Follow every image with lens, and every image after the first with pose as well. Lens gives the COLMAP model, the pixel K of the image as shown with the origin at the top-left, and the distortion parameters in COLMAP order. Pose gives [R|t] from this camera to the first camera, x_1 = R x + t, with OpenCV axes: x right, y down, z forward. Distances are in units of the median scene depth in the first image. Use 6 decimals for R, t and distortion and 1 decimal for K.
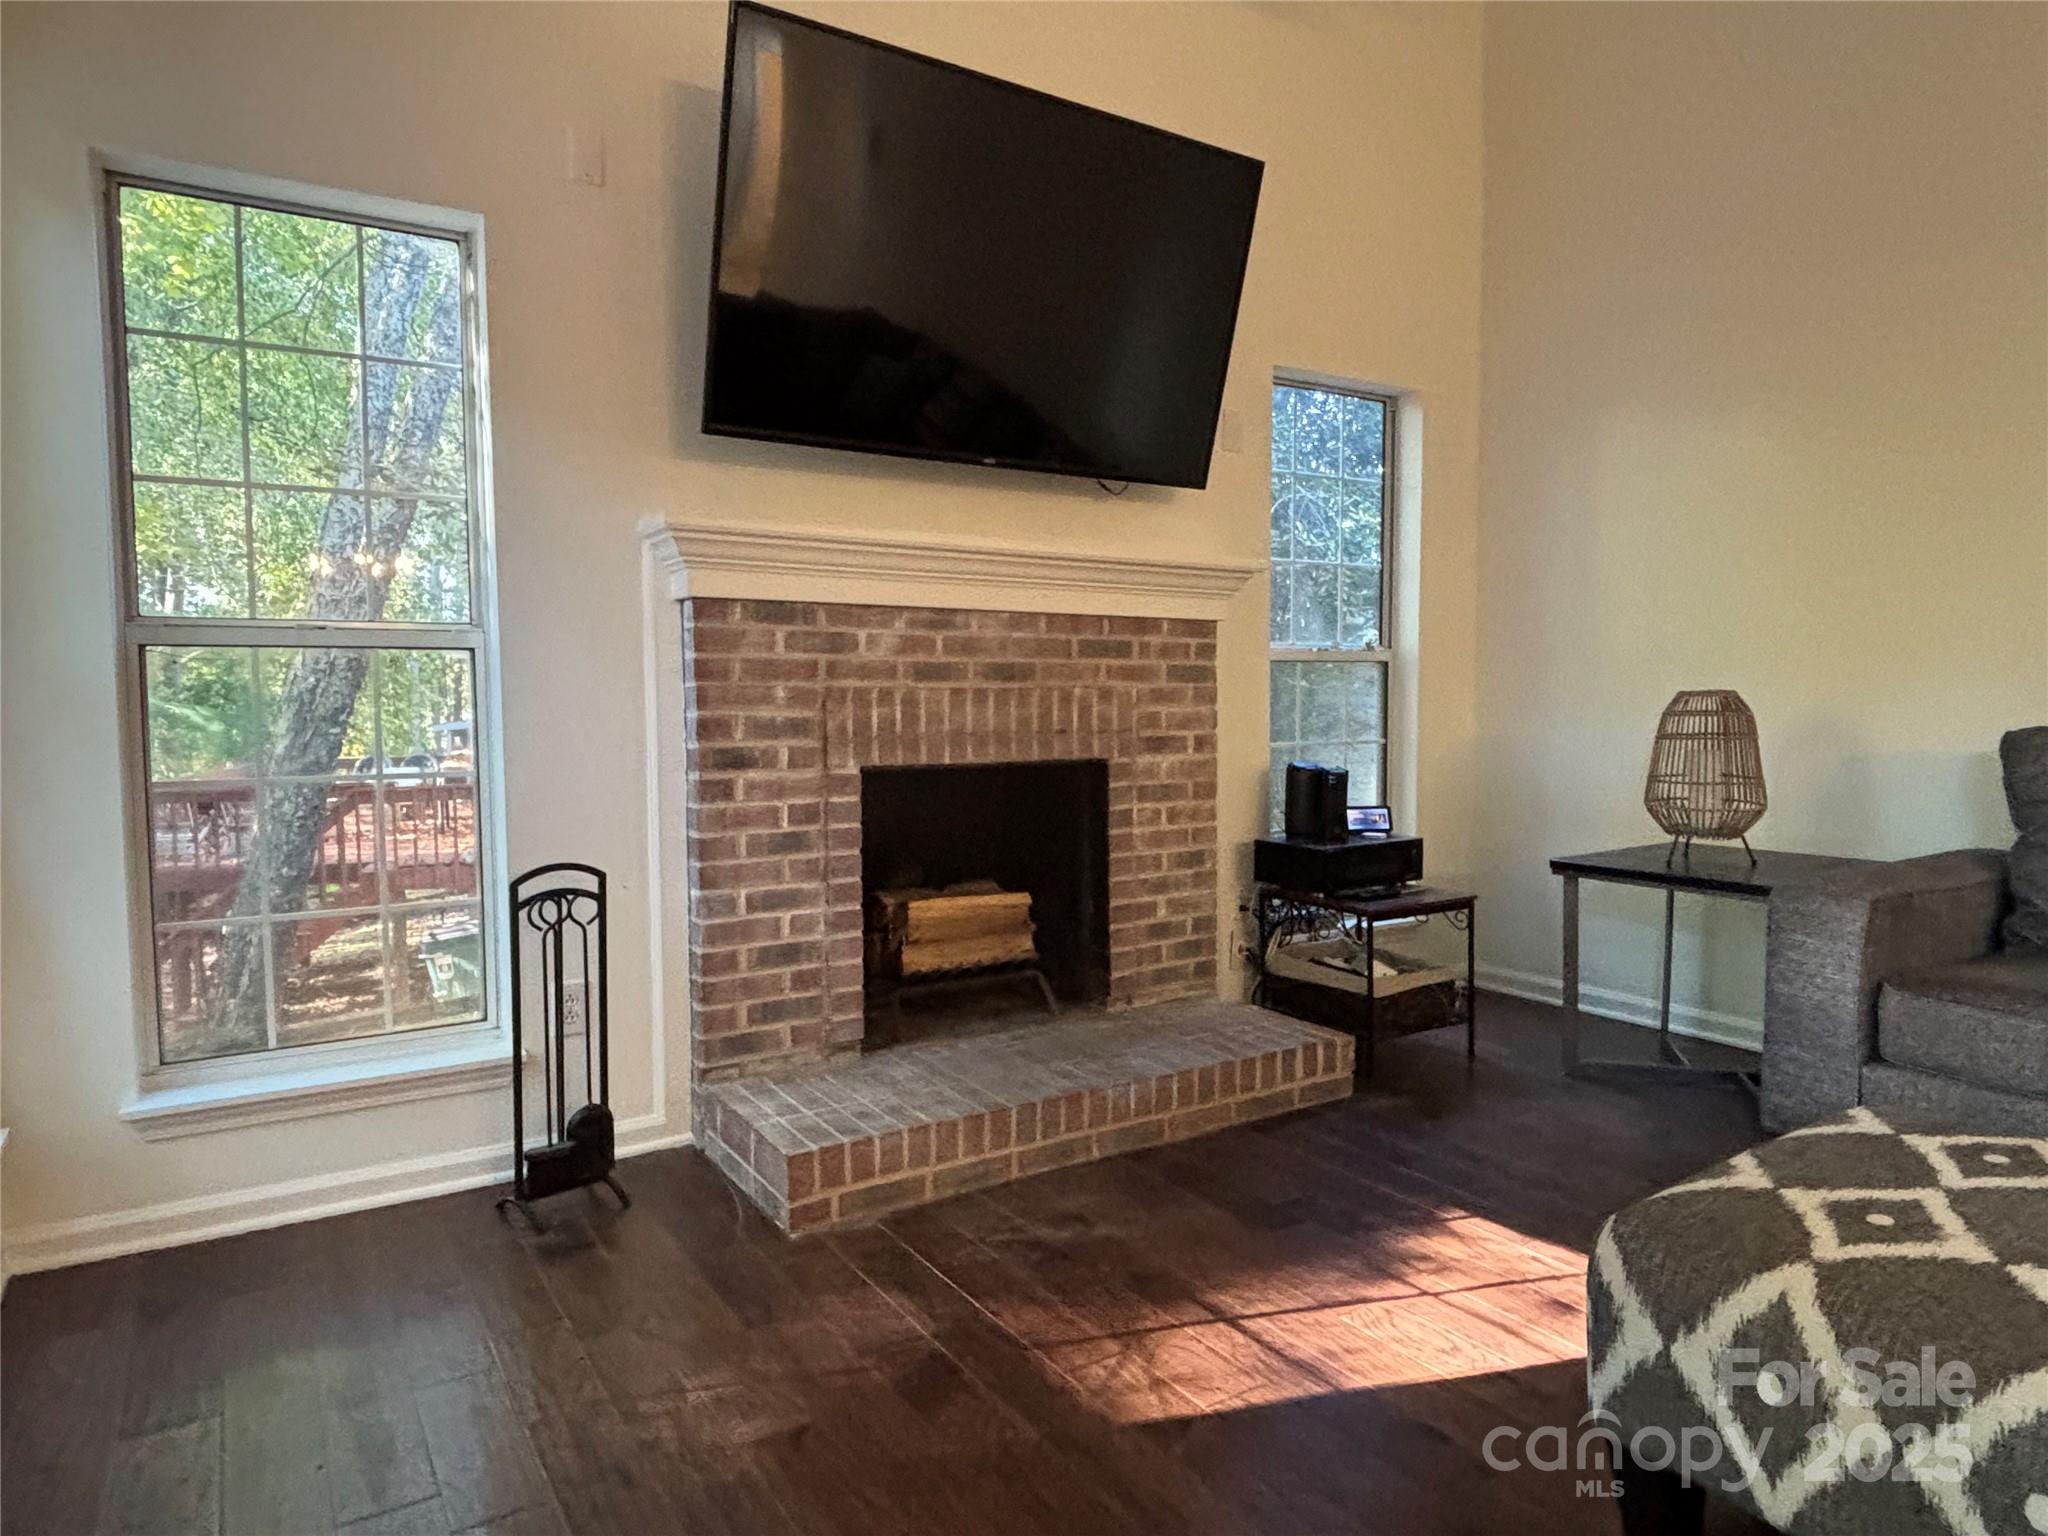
lens RADIAL K [[1228.6, 0, 1013.3], [0, 1228.6, 762.2], [0, 0, 1]] dist [0.030142, -0.027757]
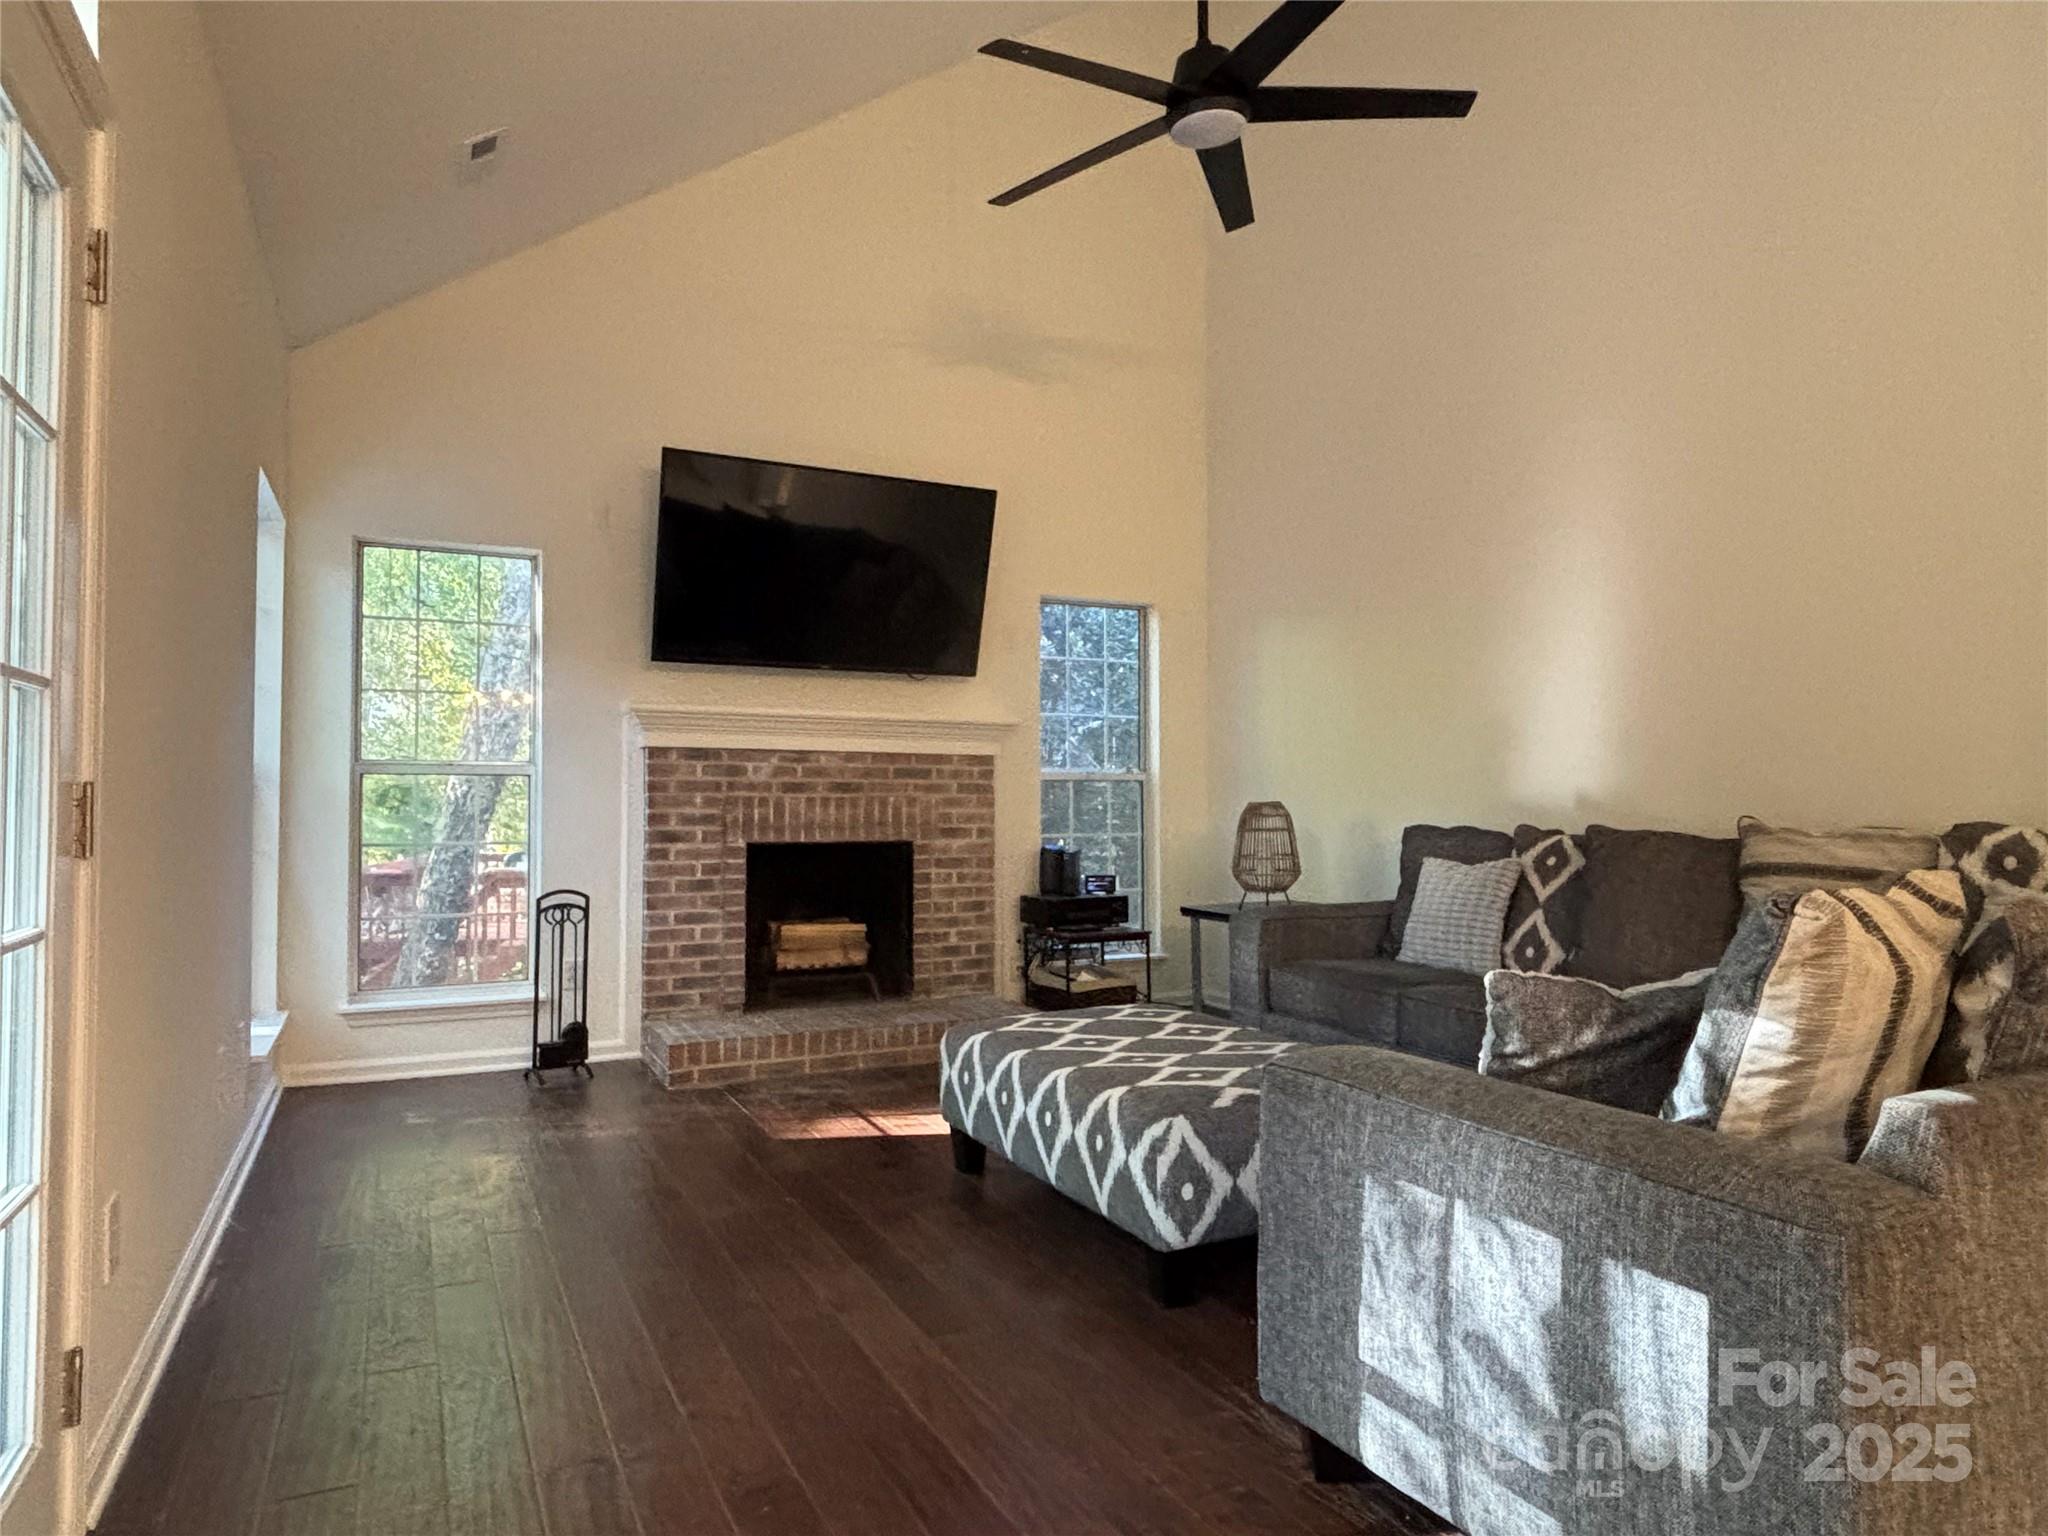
lens RADIAL K [[1228.6, 0, 1027.0], [0, 1228.6, 761.2], [0, 0, 1]] dist [0.030142, -0.027757]
pose [[0.995266, 0.002761, -0.097150, 0.423482], [-0.011235, 0.996163, -0.086793, 0.034612], [0.096538, 0.087474, 0.991478, -0.666133]]
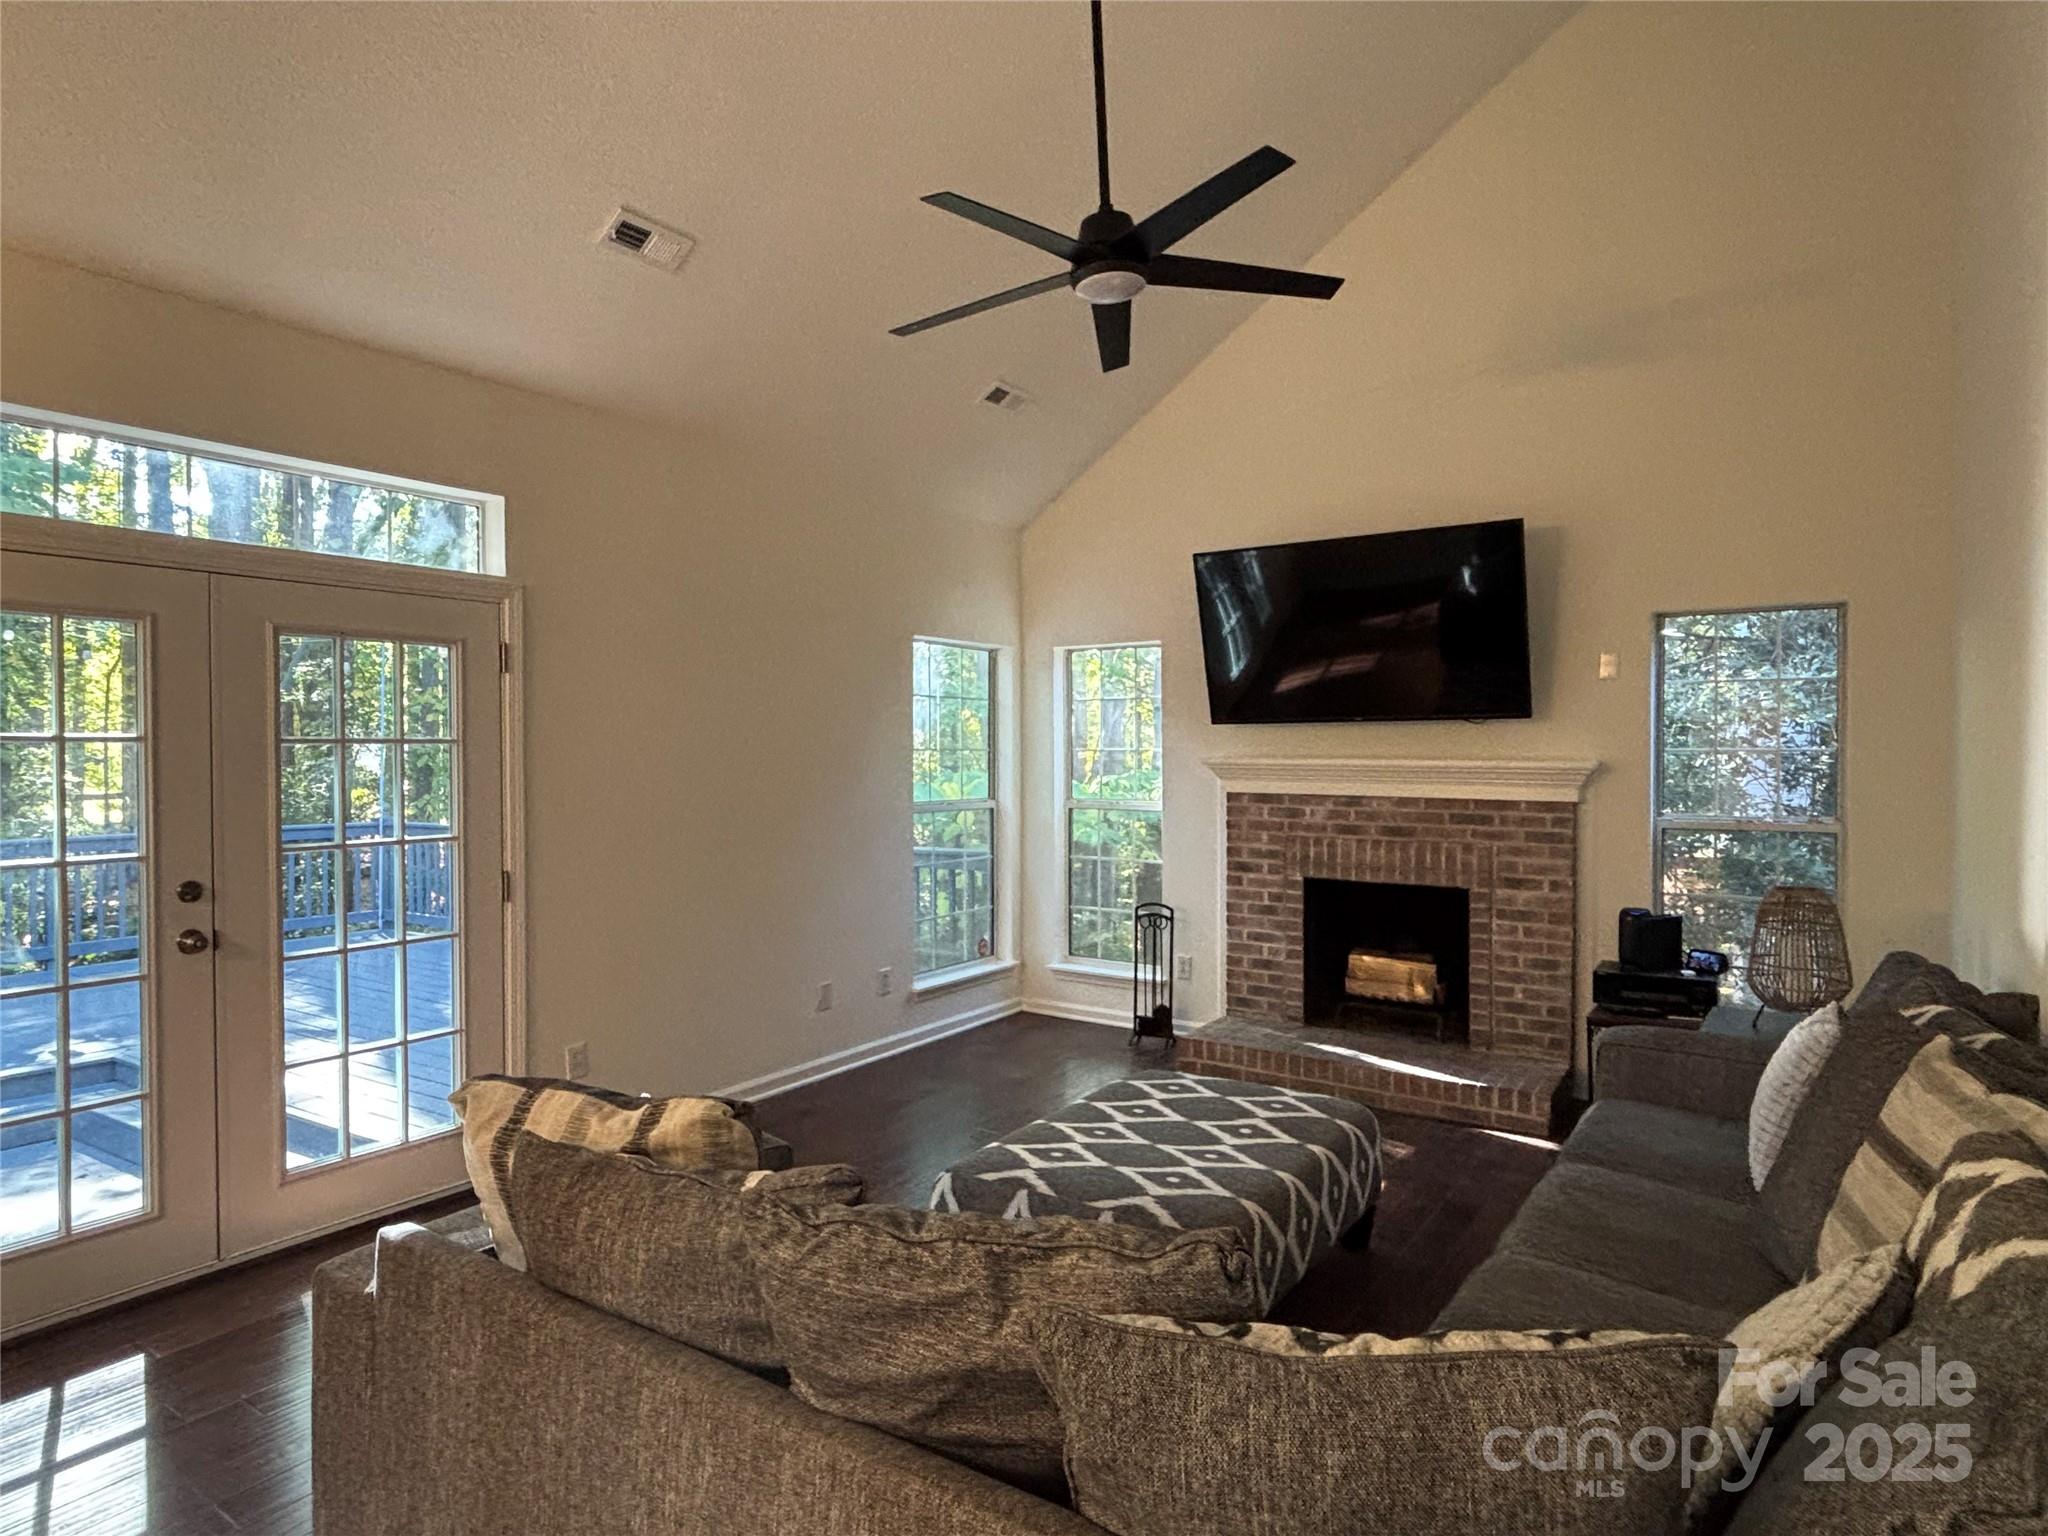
lens RADIAL K [[1142.0, 0, 1014.2], [0, 1142.0, 761.3], [0, 0, 1]] dist [0.005400, -0.002000]
pose [[0.401171, 0.014002, -0.915896, 1.315242], [-0.053630, 0.998527, -0.008225, -0.136207], [0.914432, 0.052419, 0.401331, -0.154752]]
